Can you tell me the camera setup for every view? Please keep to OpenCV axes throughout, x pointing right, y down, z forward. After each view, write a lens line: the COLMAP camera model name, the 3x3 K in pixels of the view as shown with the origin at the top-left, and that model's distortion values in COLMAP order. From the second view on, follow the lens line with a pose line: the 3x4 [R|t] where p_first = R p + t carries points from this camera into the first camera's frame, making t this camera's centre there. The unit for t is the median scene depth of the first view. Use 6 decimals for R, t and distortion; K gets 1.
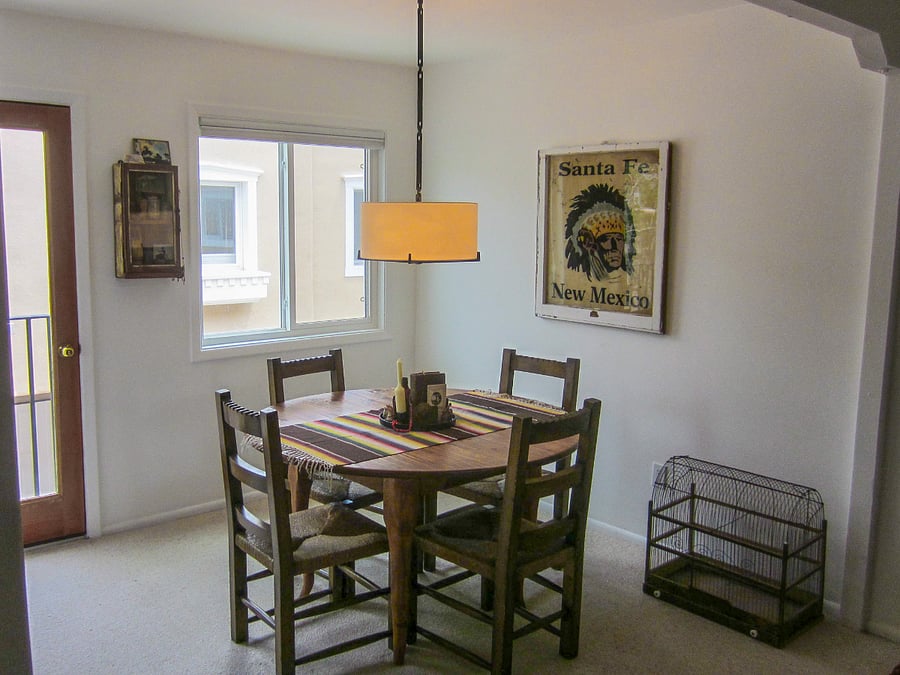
lens RADIAL K [[813.0, 0, 418.6], [0, 813.0, 319.9], [0, 0, 1]] dist [0.024096, -0.002017]
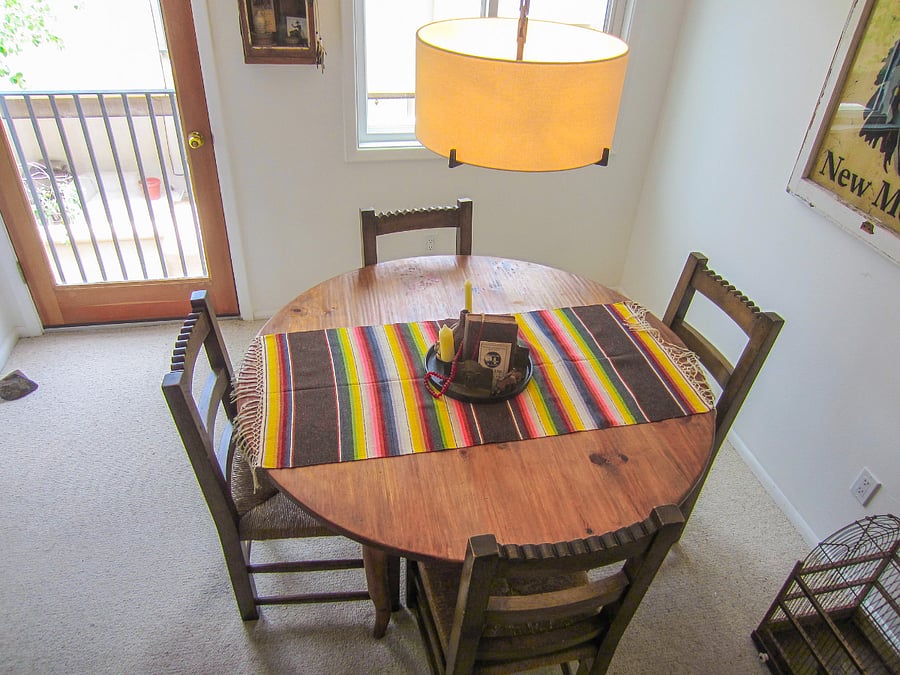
lens RADIAL K [[653.0, 0, 454.8], [0, 653.0, 340.3], [0, 0, 1]] dist [-0.025049, 0.018503]
pose [[0.879479, 0.306049, -0.364486, 0.153107], [-0.101027, 0.868424, 0.485421, -0.145750], [0.465091, -0.390095, 0.794680, 0.455983]]
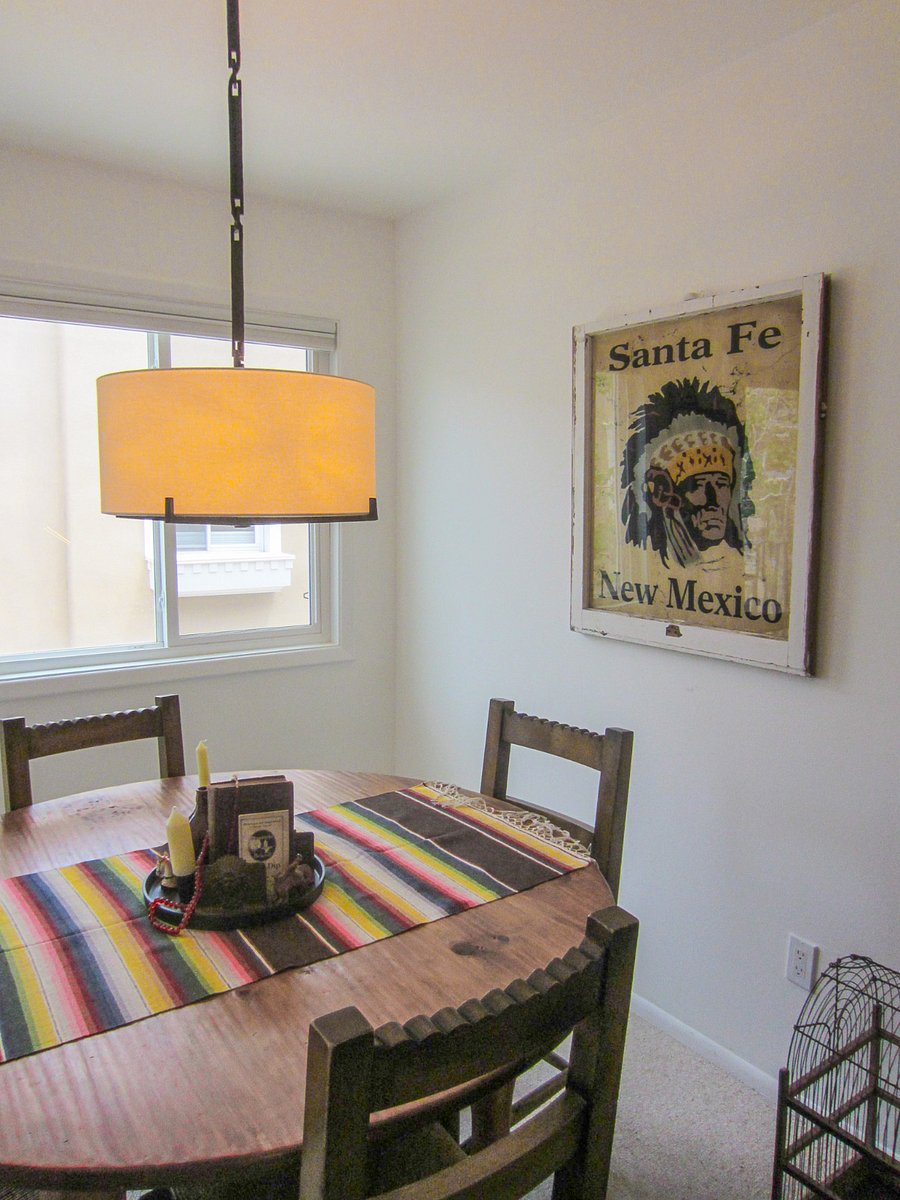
lens RADIAL K [[870.7, 0, 448.9], [0, 870.7, 590.7], [0, 0, 1]] dist [-0.025049, 0.018503]
pose [[0.995972, 0.005873, -0.089477, 0.128412], [-0.007635, 0.999783, -0.019367, -0.022027], [0.089344, 0.019972, 0.995801, 0.456103]]
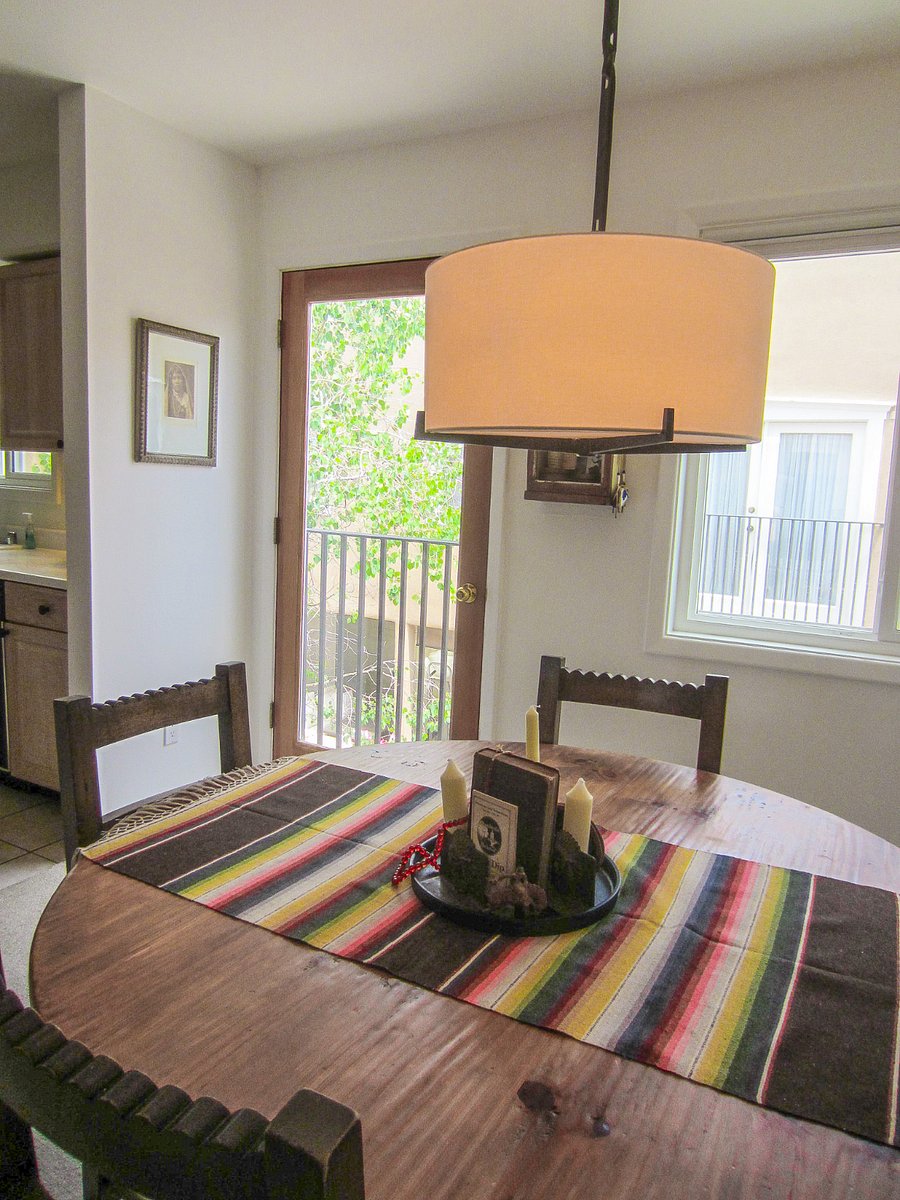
lens RADIAL K [[870.7, 0, 450.1], [0, 870.7, 595.0], [0, 0, 1]] dist [-0.025049, 0.018503]
pose [[0.341676, 0.136099, -0.929911, 0.283990], [-0.144241, 0.985330, 0.091211, -0.029699], [0.928683, 0.102967, 0.356295, 0.686527]]
